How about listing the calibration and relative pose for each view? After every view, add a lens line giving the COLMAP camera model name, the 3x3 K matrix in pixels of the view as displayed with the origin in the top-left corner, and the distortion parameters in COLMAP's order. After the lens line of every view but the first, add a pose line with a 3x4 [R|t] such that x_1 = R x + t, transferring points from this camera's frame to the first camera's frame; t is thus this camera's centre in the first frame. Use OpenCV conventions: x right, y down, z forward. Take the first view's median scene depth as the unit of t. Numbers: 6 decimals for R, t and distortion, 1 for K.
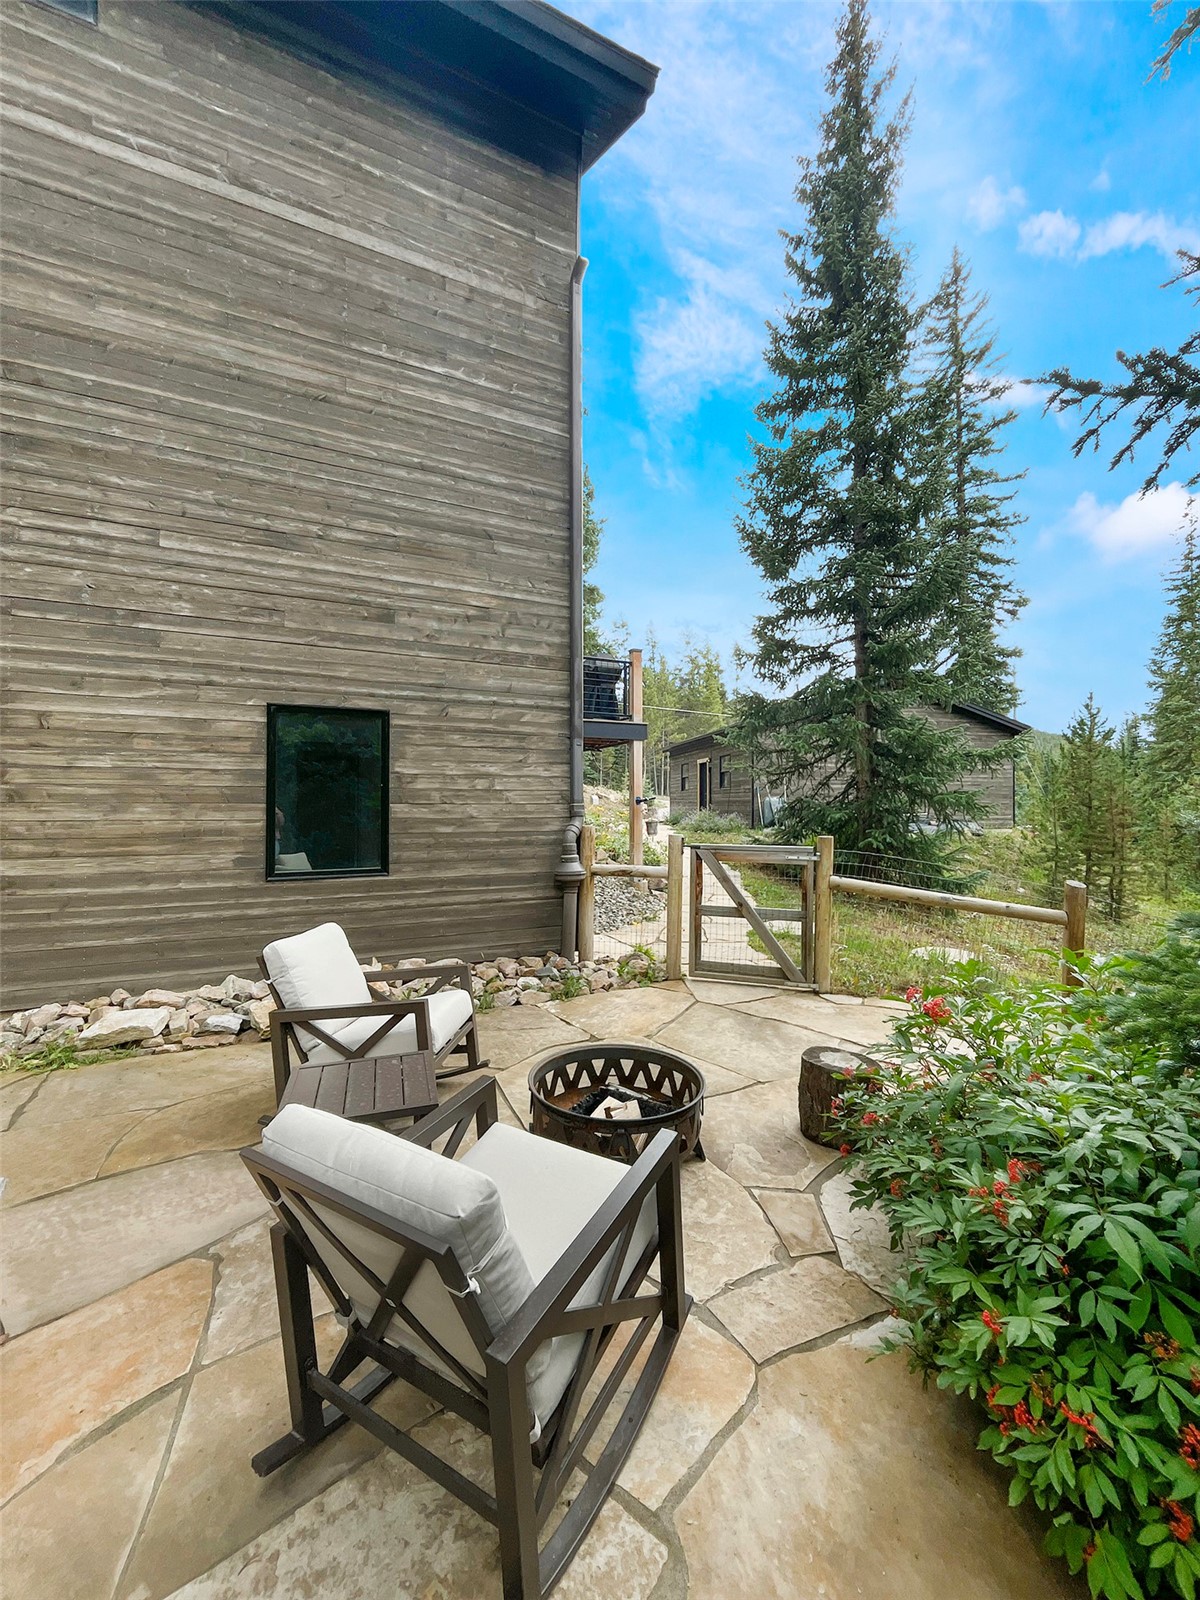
lens RADIAL K [[654.5, 0, 598.4], [0, 654.5, 807.5], [0, 0, 1]] dist [0.001710, 0.000305]
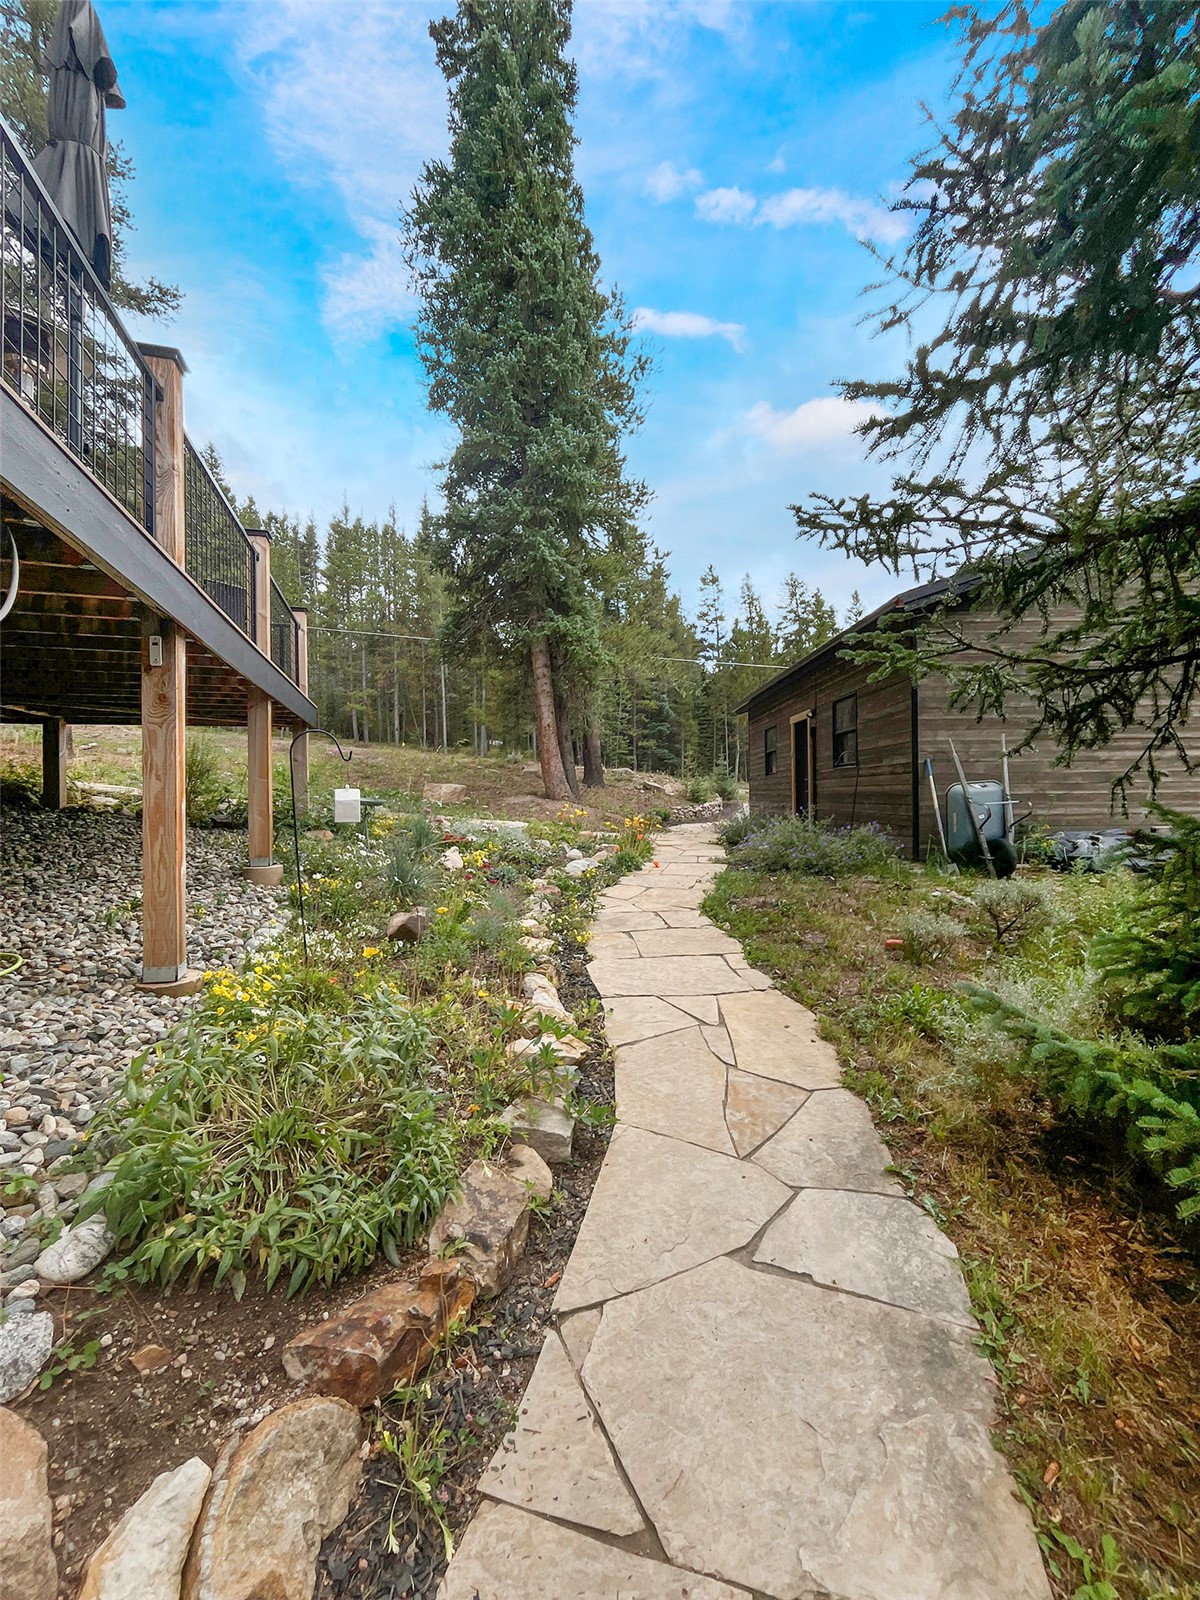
lens RADIAL K [[654.5, 0, 595.1], [0, 654.5, 798.4], [0, 0, 1]] dist [0.001710, 0.000305]
pose [[0.985453, -0.006776, -0.169812, 0.087767], [0.006616, 0.999977, -0.001509, -0.006544], [0.169818, 0.000364, 0.985475, 0.461578]]
